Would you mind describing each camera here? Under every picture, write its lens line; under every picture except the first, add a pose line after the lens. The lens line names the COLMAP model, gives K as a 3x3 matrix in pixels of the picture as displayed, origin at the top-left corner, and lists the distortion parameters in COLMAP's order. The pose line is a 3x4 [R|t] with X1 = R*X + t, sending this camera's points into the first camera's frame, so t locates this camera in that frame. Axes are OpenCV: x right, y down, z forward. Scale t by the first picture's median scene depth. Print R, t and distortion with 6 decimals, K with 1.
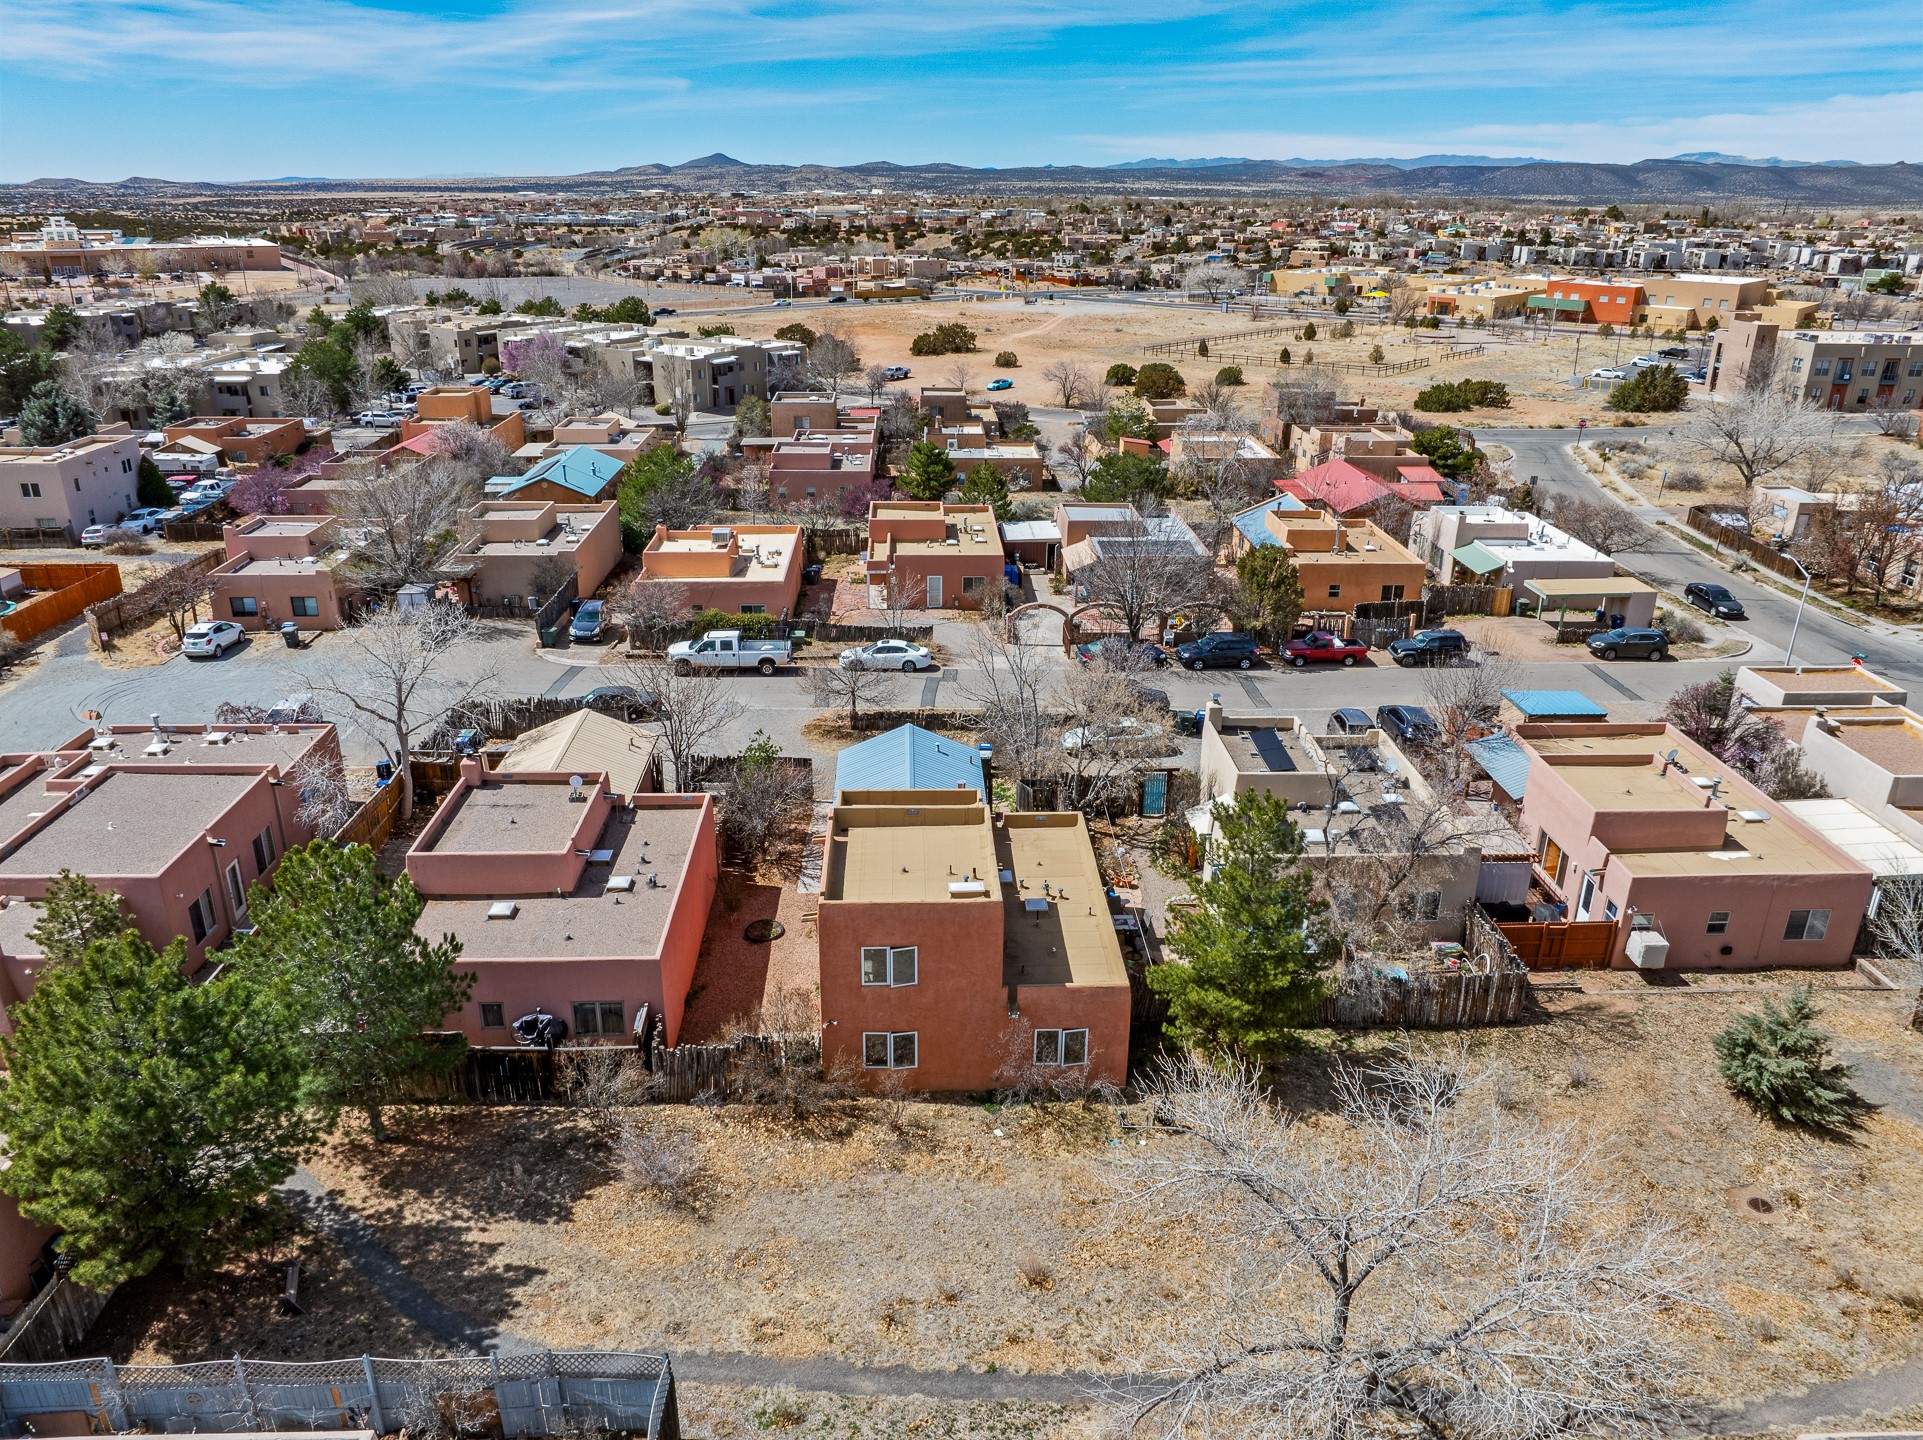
lens RADIAL K [[1356.9, 0, 967.3], [0, 1356.9, 736.6], [0, 0, 1]] dist [-0.034419, 0.014085]
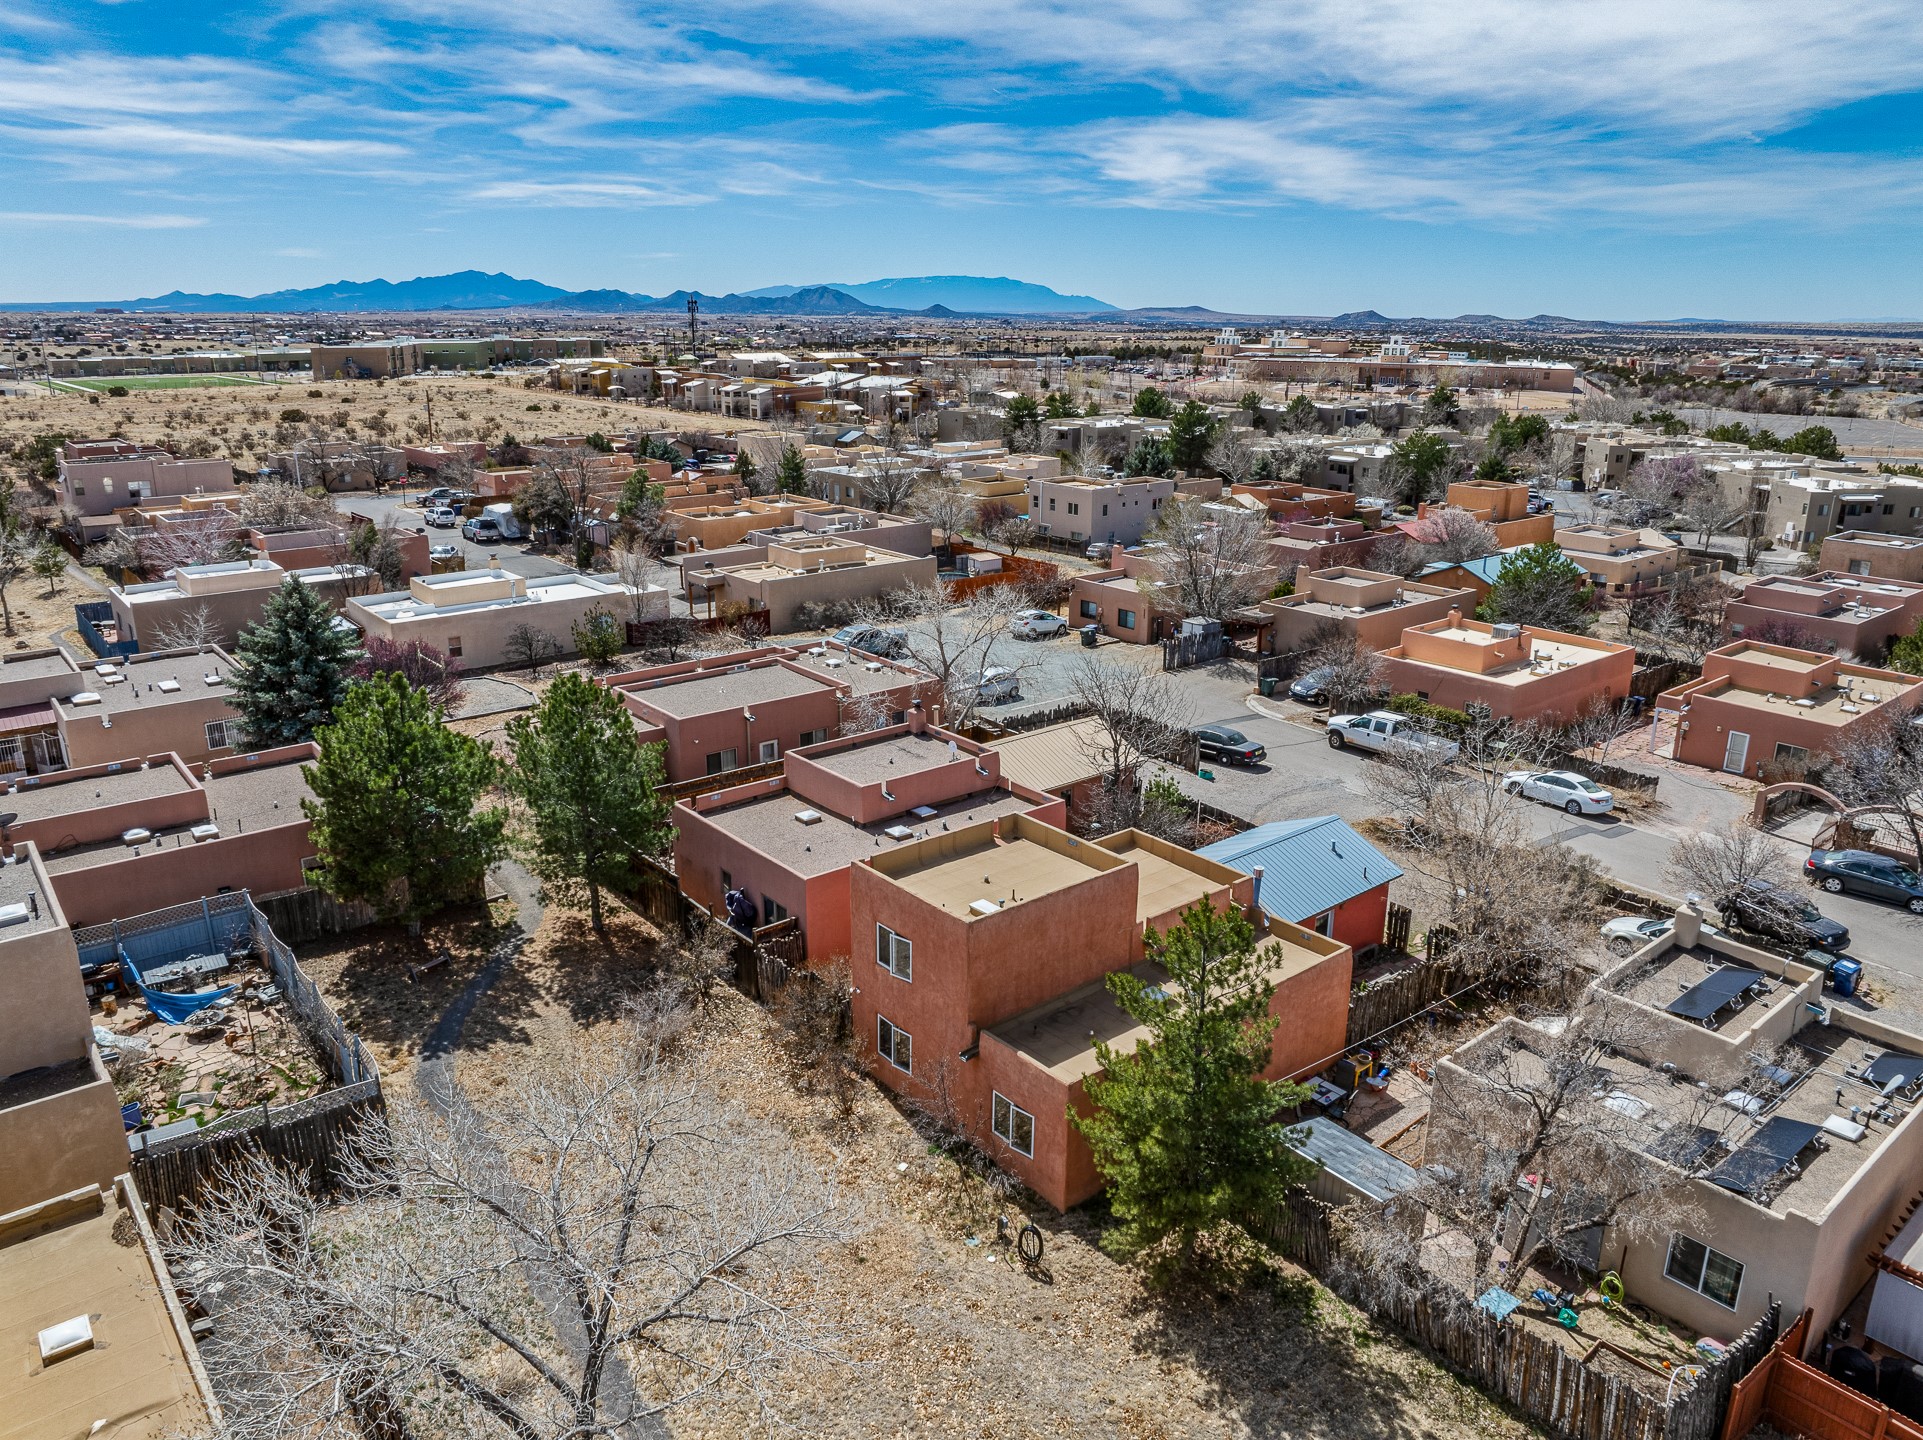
lens RADIAL K [[1356.9, 0, 970.1], [0, 1356.9, 706.7], [0, 0, 1]] dist [-0.034419, 0.014085]
pose [[0.610413, 0.223122, -0.760008, 0.326378], [-0.308400, 0.950738, 0.031420, -0.021672], [0.729579, 0.215208, 0.649153, 0.181723]]
